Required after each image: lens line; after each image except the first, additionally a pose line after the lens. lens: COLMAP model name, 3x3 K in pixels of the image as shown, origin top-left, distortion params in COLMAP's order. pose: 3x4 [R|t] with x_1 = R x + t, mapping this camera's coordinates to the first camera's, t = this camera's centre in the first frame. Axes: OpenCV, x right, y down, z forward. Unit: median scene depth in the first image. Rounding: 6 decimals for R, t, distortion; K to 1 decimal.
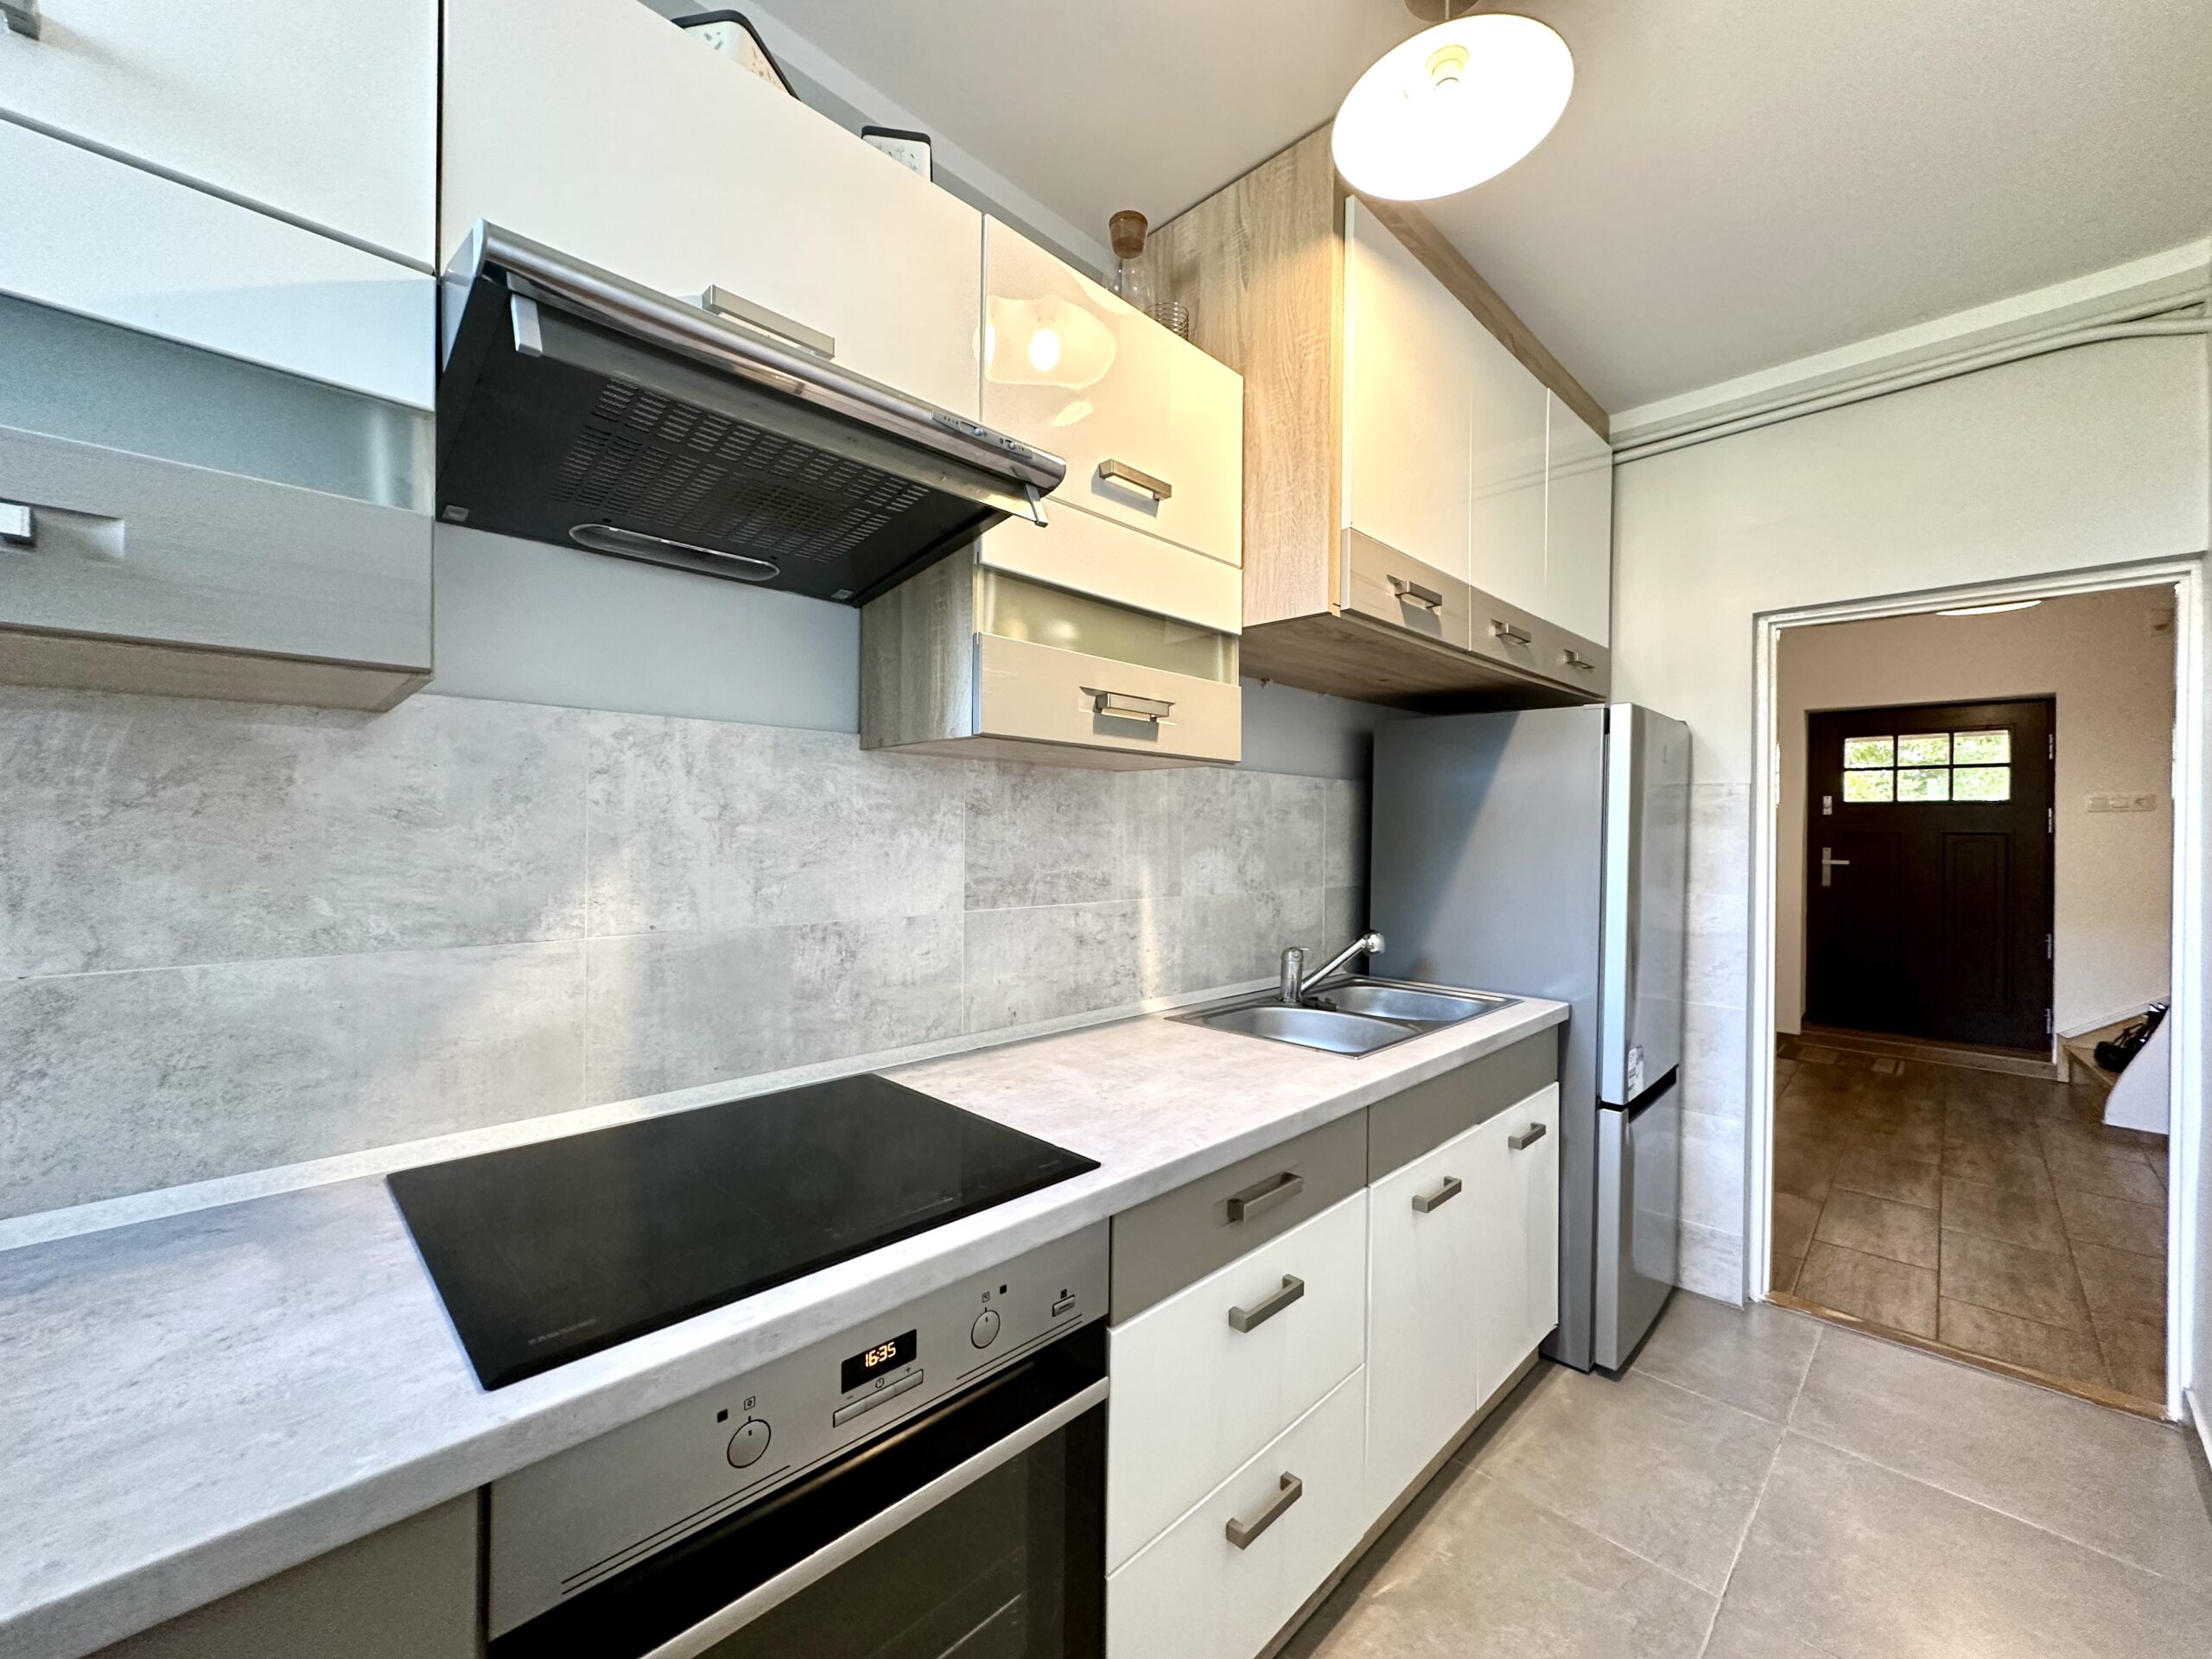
lens RADIAL K [[895.0, 0, 1103.7], [0, 895.0, 831.2], [0, 0, 1]] dist [0.000130, 0.000661]
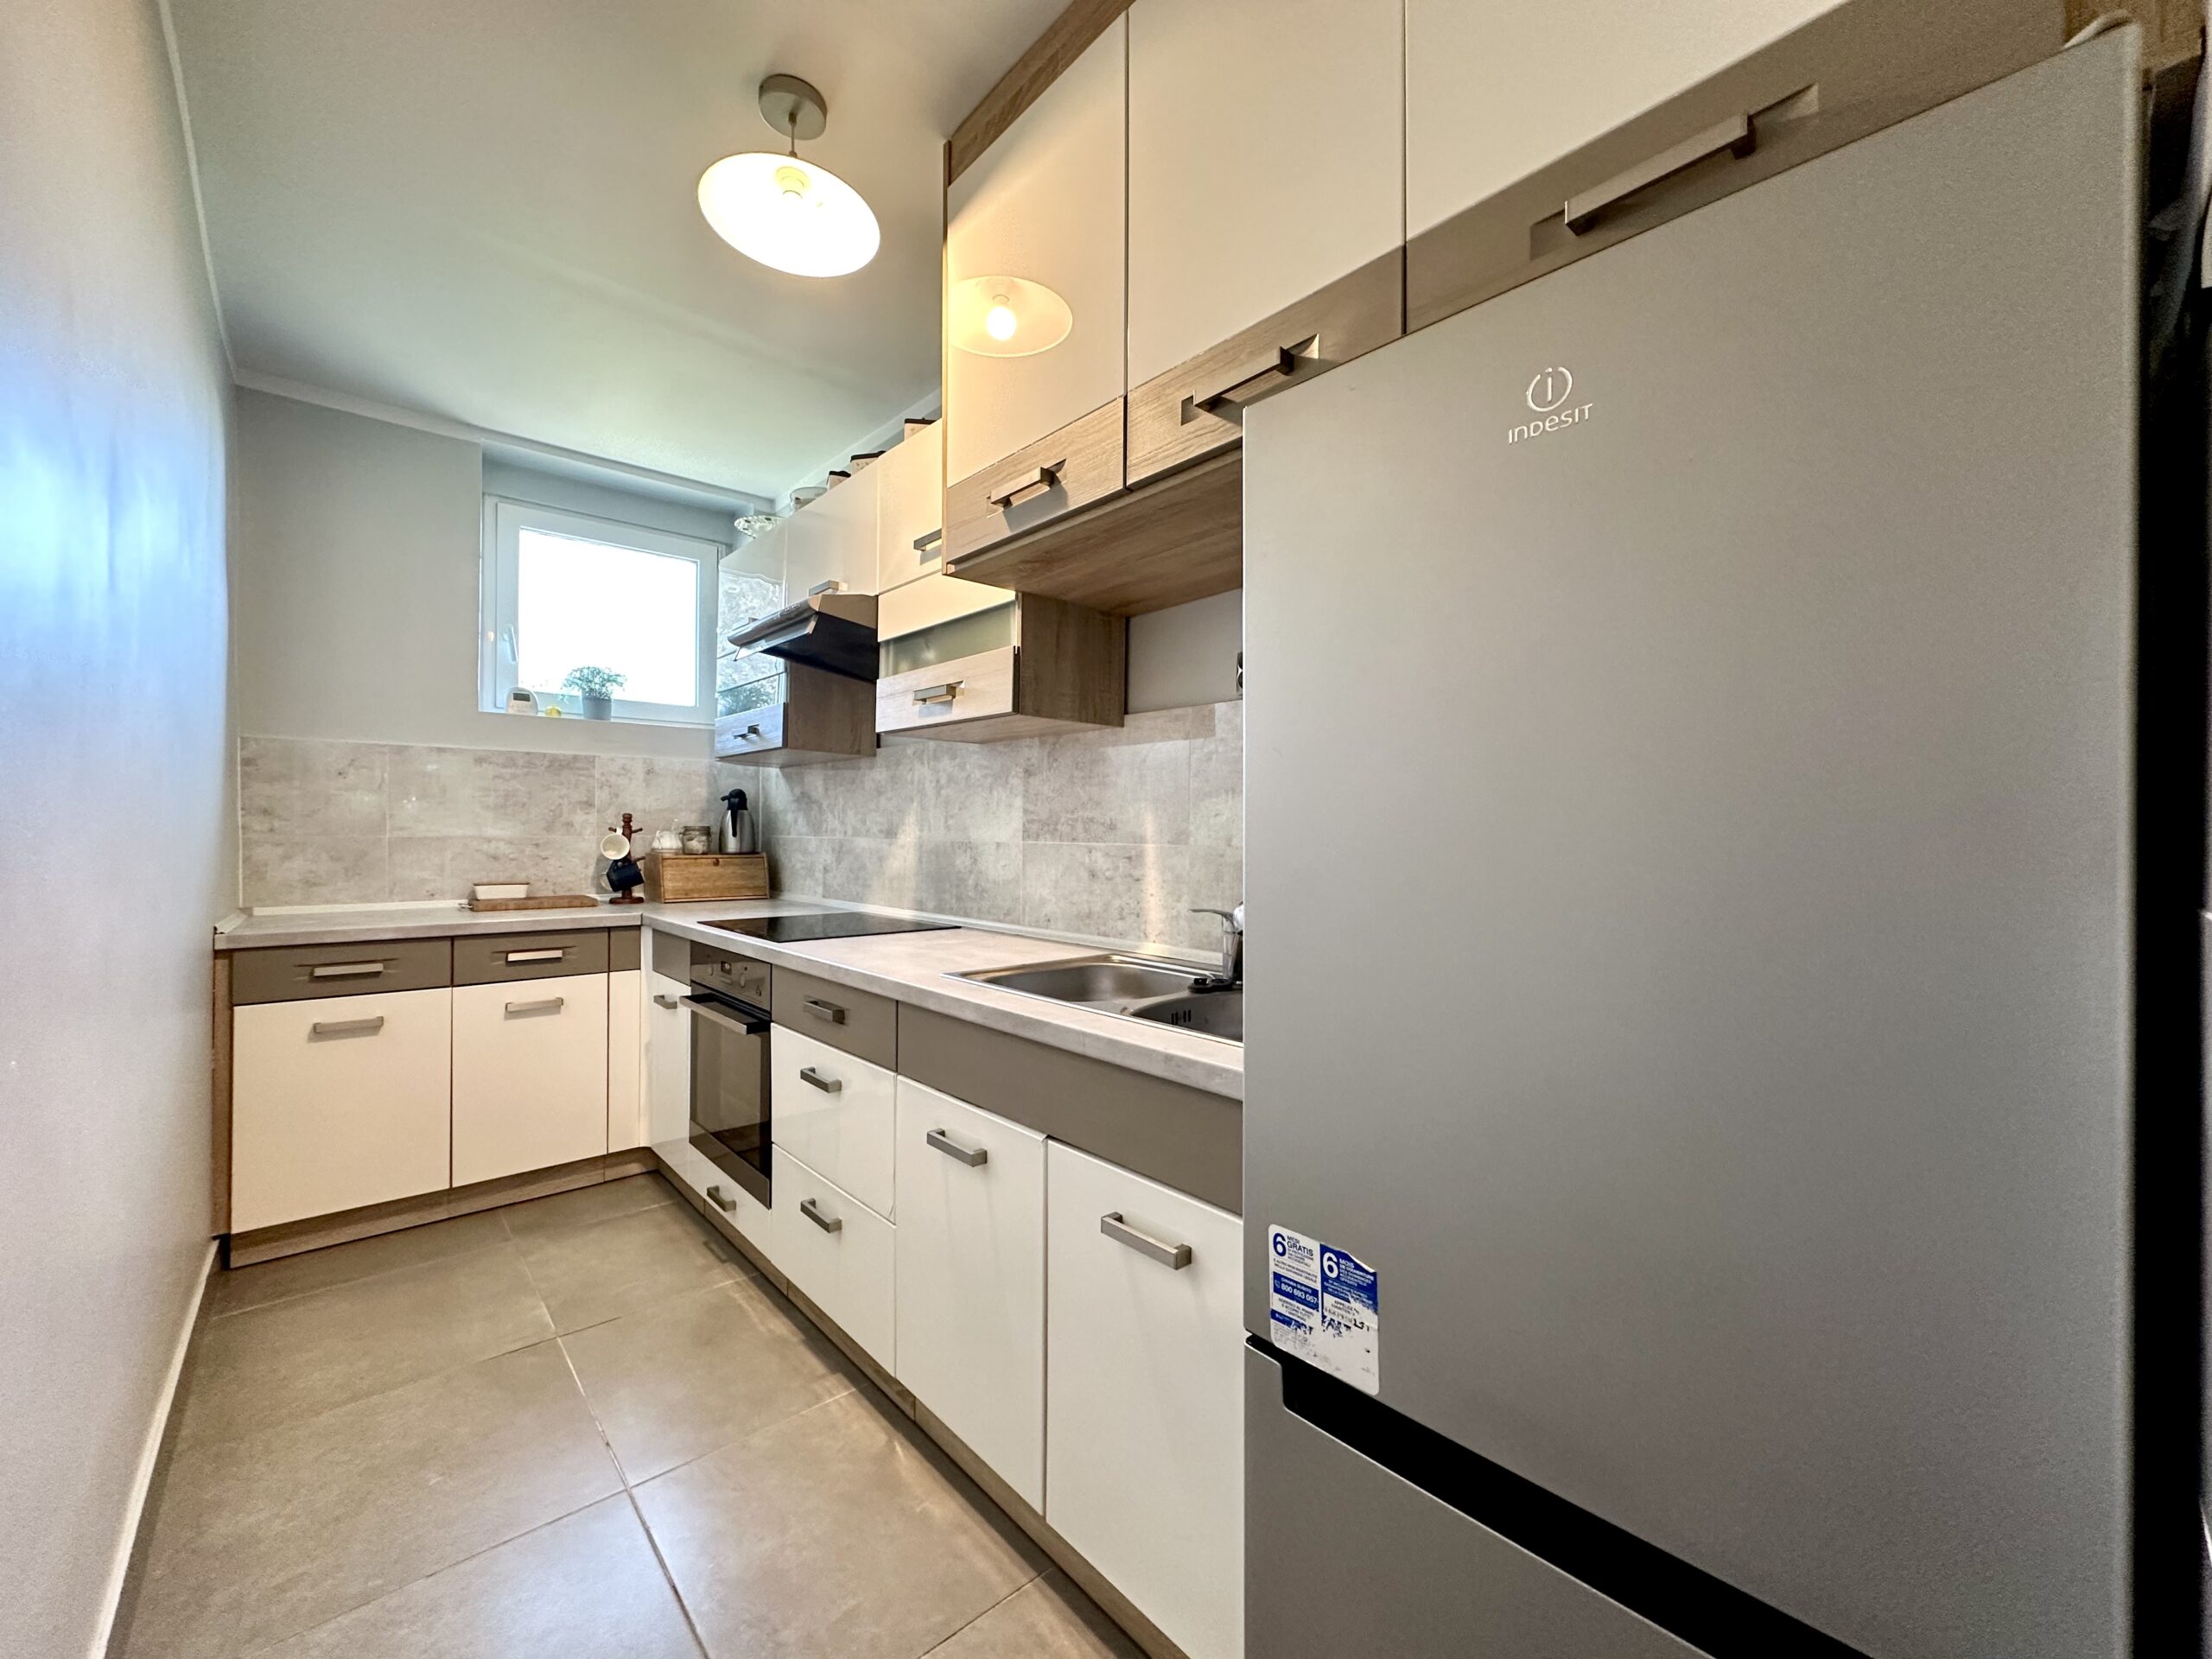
lens RADIAL K [[895.0, 0, 1102.0], [0, 895.0, 831.3], [0, 0, 1]] dist [0.000130, 0.000661]
pose [[-0.060959, -0.015308, -0.998023, 1.303358], [-0.013303, 0.999806, -0.014522, 0.091275], [0.998052, 0.012392, -0.061151, 1.209198]]
